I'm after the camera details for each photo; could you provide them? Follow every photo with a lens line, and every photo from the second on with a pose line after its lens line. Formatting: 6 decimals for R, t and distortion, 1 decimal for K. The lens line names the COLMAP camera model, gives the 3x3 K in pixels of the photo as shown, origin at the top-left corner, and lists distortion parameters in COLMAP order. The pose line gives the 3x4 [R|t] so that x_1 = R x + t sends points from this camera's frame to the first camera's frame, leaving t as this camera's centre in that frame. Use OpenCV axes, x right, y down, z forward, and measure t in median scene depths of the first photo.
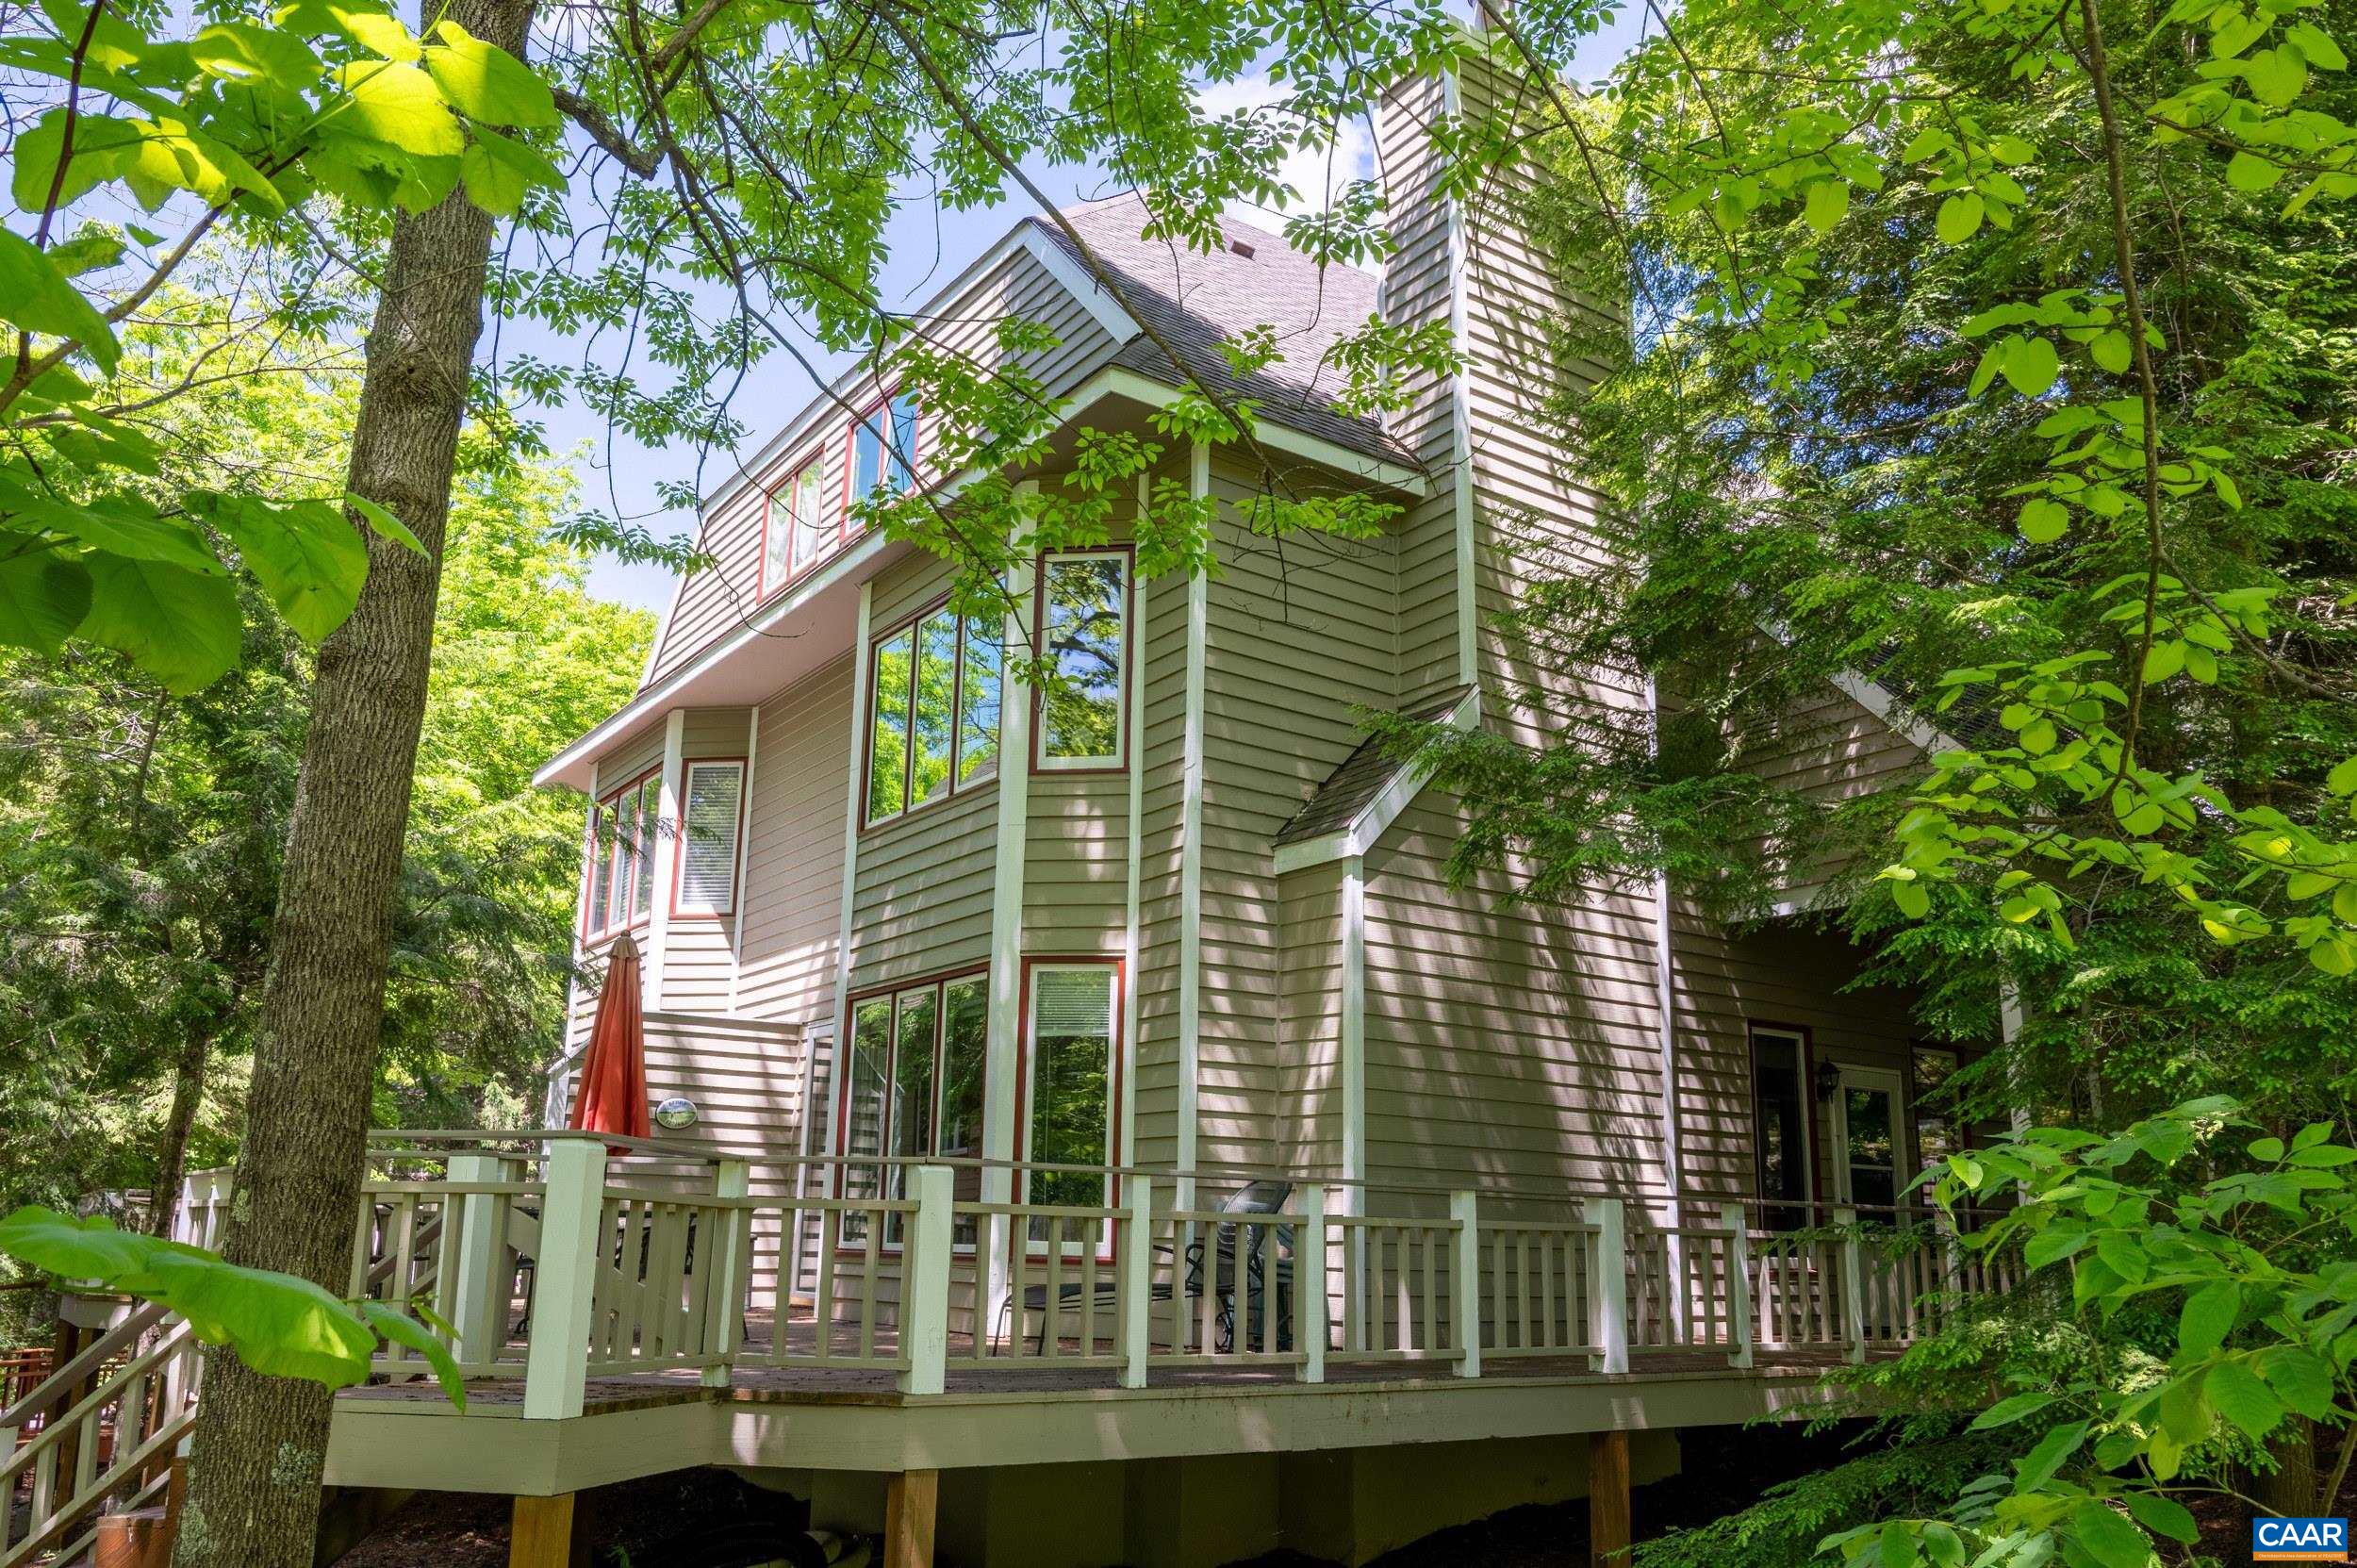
lens RADIAL K [[1805.3, 0, 1176.1], [0, 1805.3, 795.7], [0, 0, 1]] dist [0.002605, 0.004747]
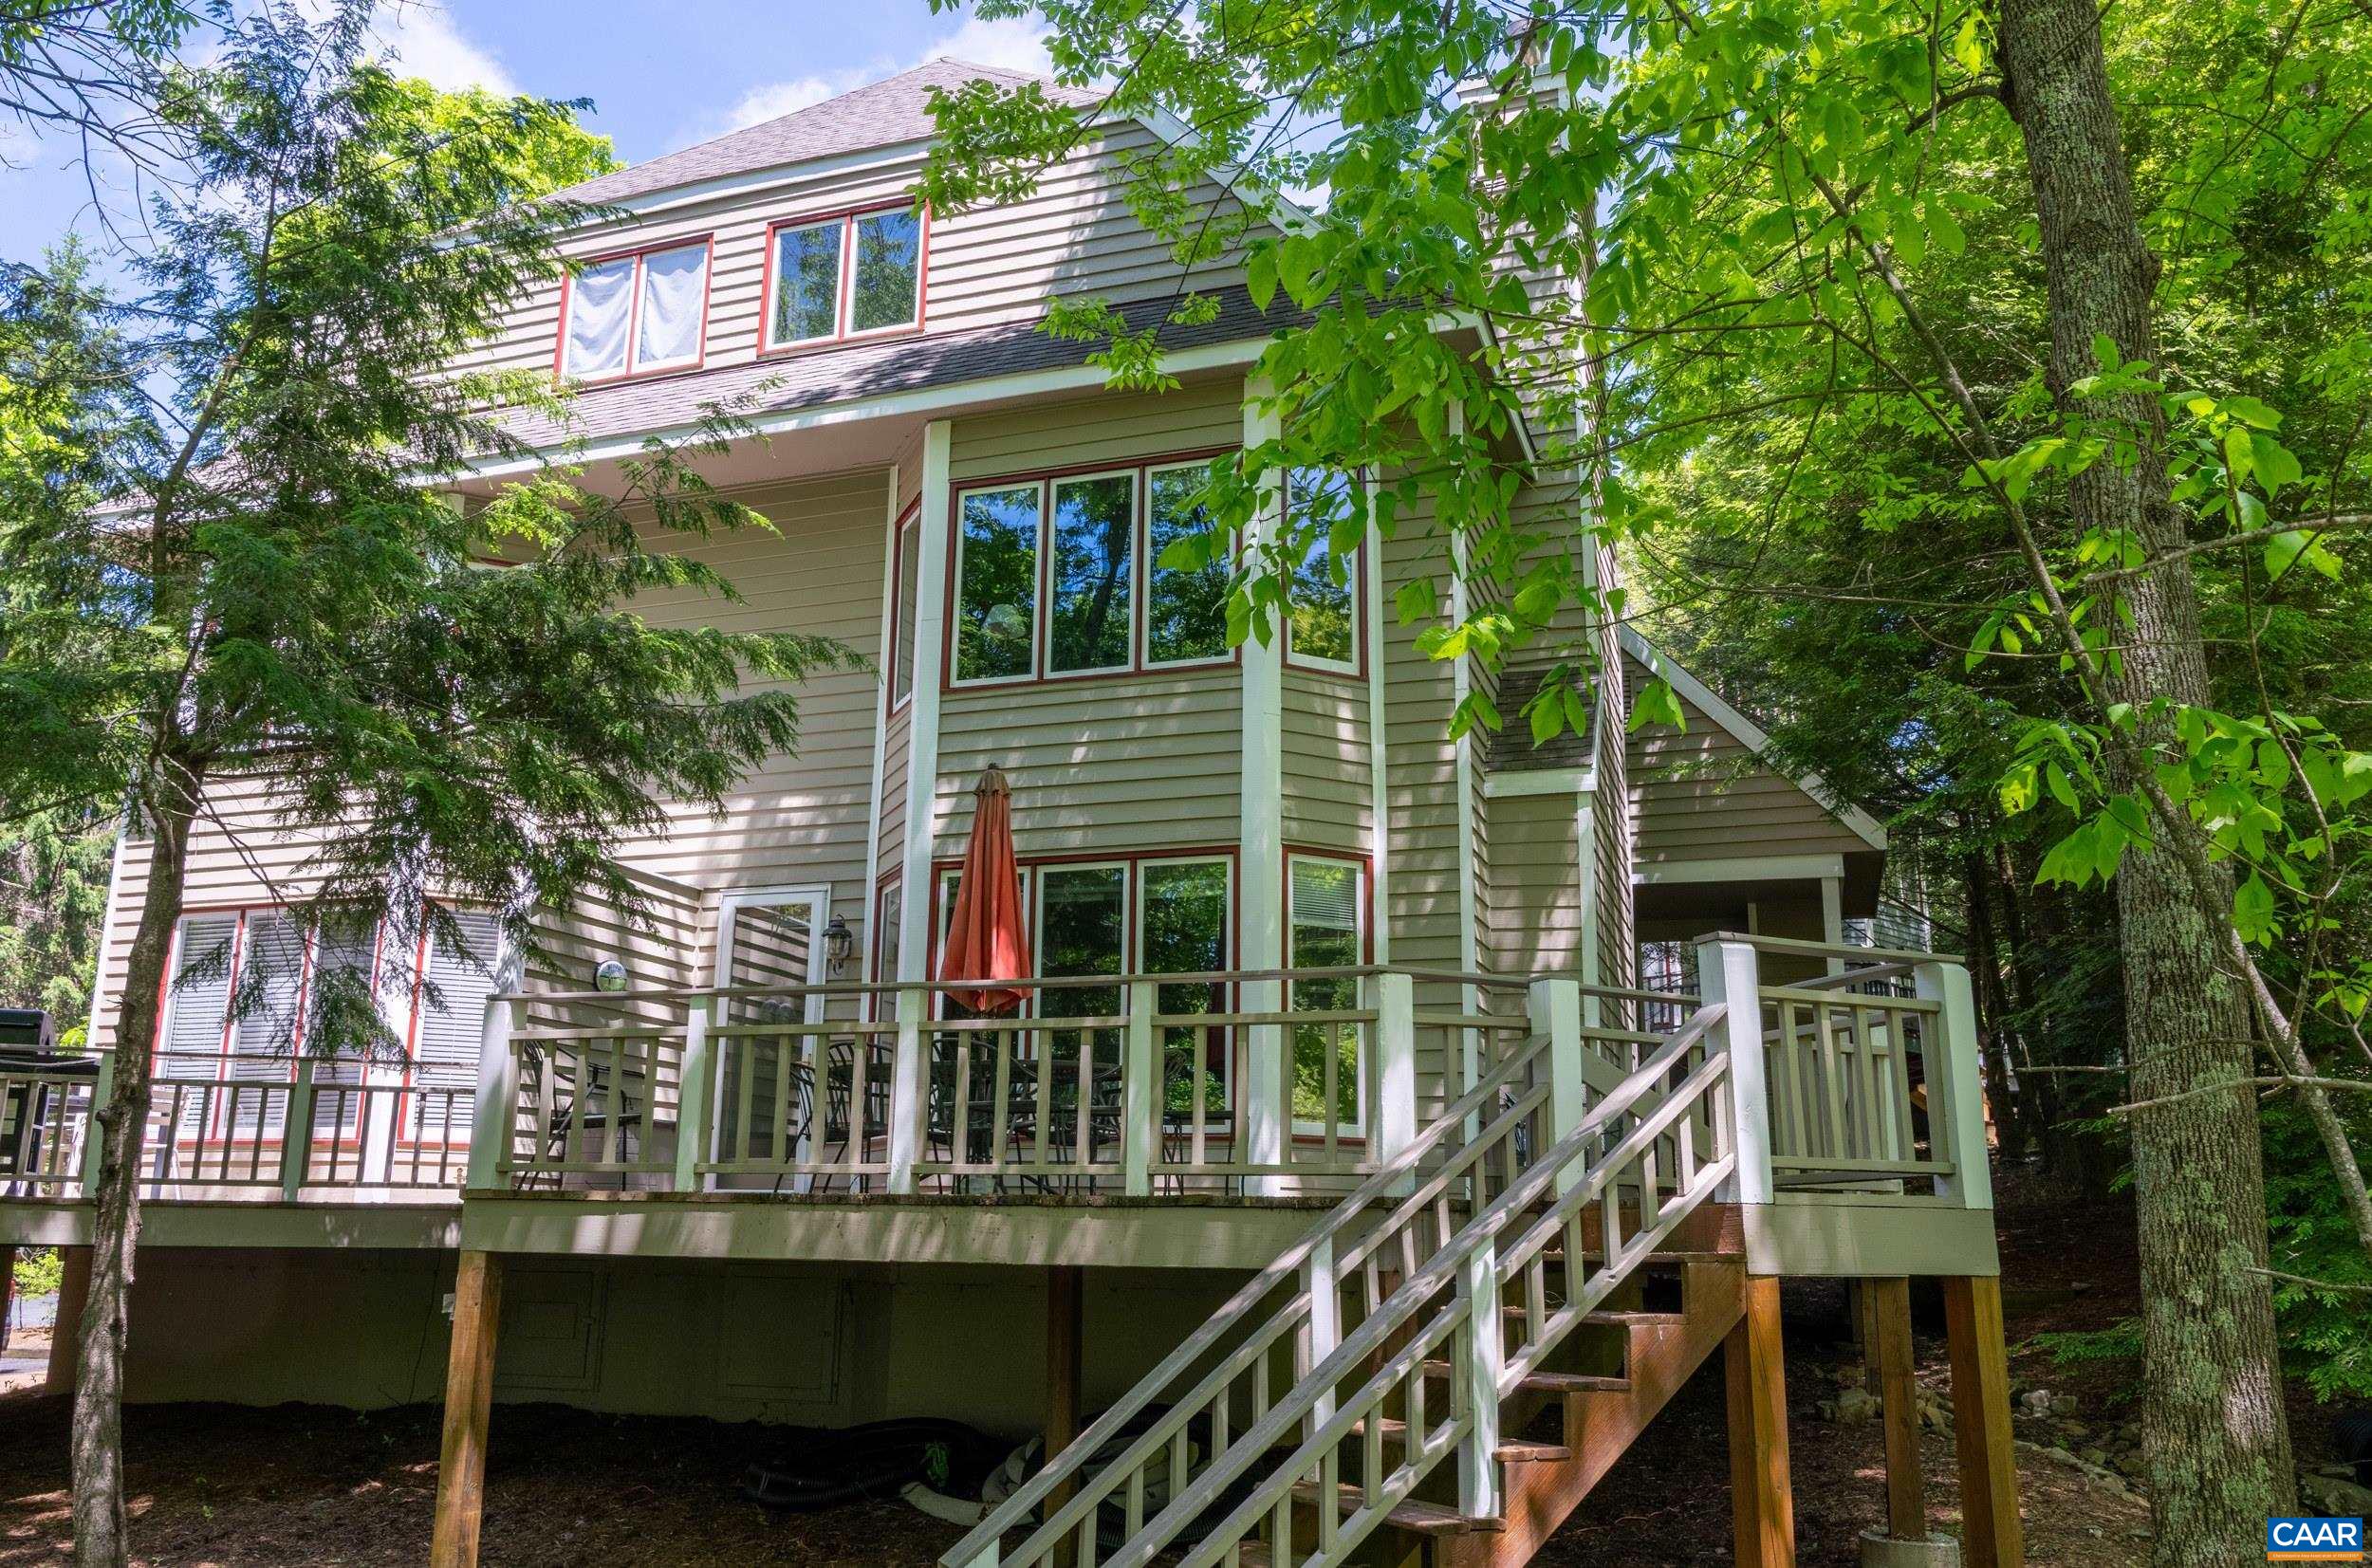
lens RADIAL K [[1838.5, 0, 1184.6], [0, 1838.5, 783.2], [0, 0, 1]] dist [-0.012774, -0.002512]
pose [[0.806854, 0.136156, 0.574846, -0.610510], [-0.142331, 0.989217, -0.034527, 0.082950], [-0.573348, -0.053961, 0.817533, 0.160613]]
